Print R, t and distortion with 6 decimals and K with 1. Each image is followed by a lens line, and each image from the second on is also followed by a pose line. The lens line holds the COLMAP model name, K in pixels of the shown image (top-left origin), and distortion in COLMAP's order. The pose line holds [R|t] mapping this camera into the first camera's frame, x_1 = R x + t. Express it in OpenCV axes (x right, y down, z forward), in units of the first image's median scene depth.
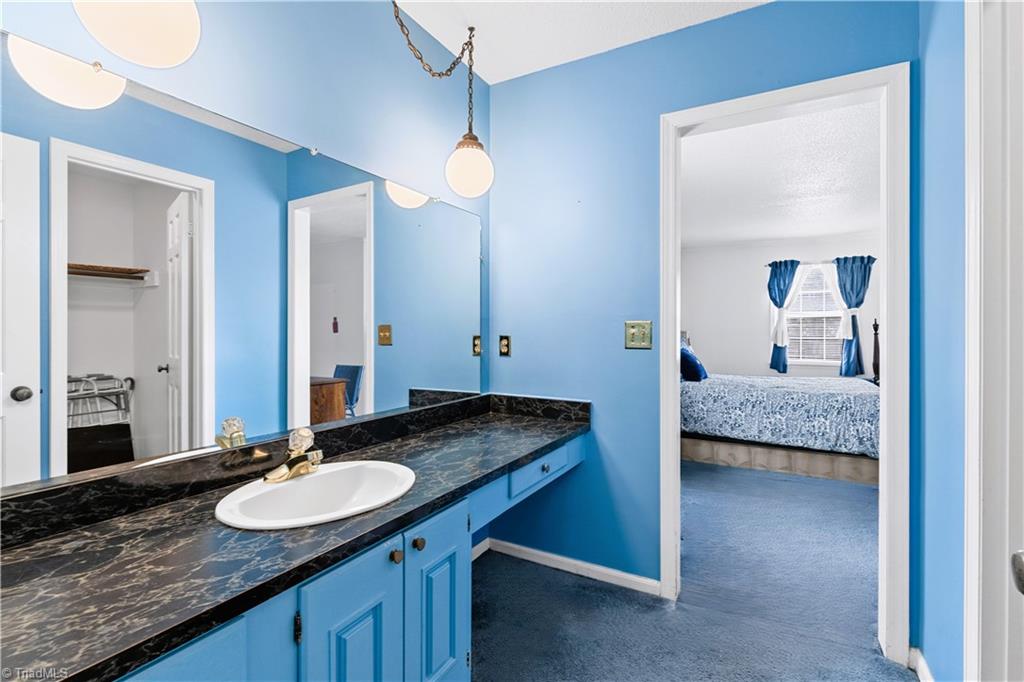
lens RADIAL K [[457.4, 0, 510.0], [0, 457.4, 338.6], [0, 0, 1]] dist [-0.000947, 0.000546]
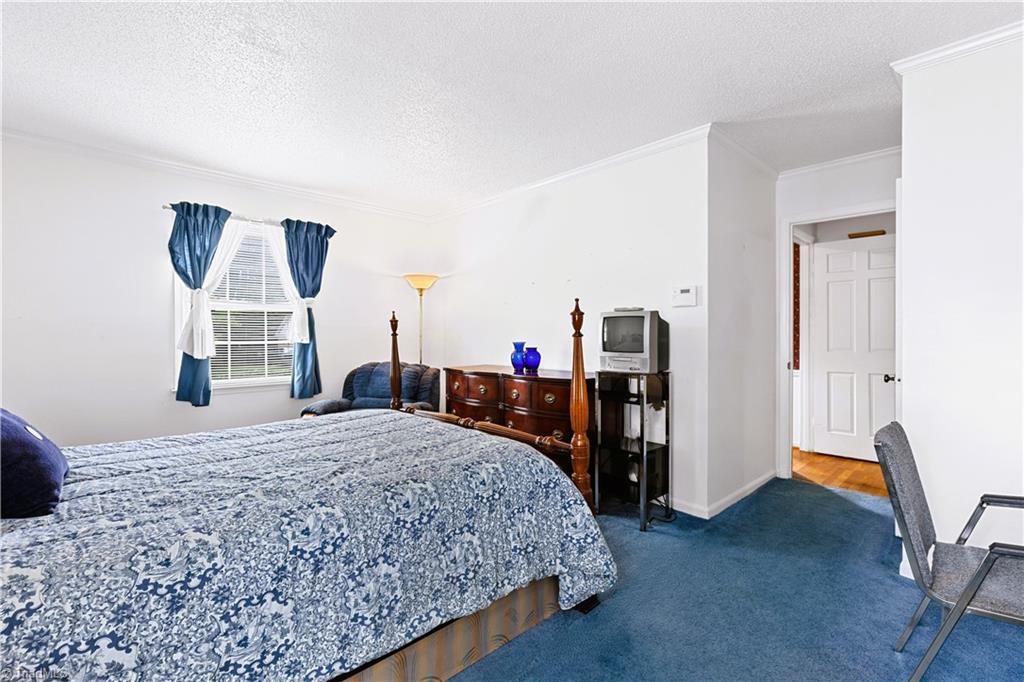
lens RADIAL K [[457.4, 0, 520.2], [0, 457.4, 336.7], [0, 0, 1]] dist [-0.000947, 0.000546]
pose [[0.269620, -0.006998, 0.962941, 0.175415], [0.015582, 0.999874, 0.002904, -0.005186], [-0.962841, 0.014221, 0.269695, 0.506558]]
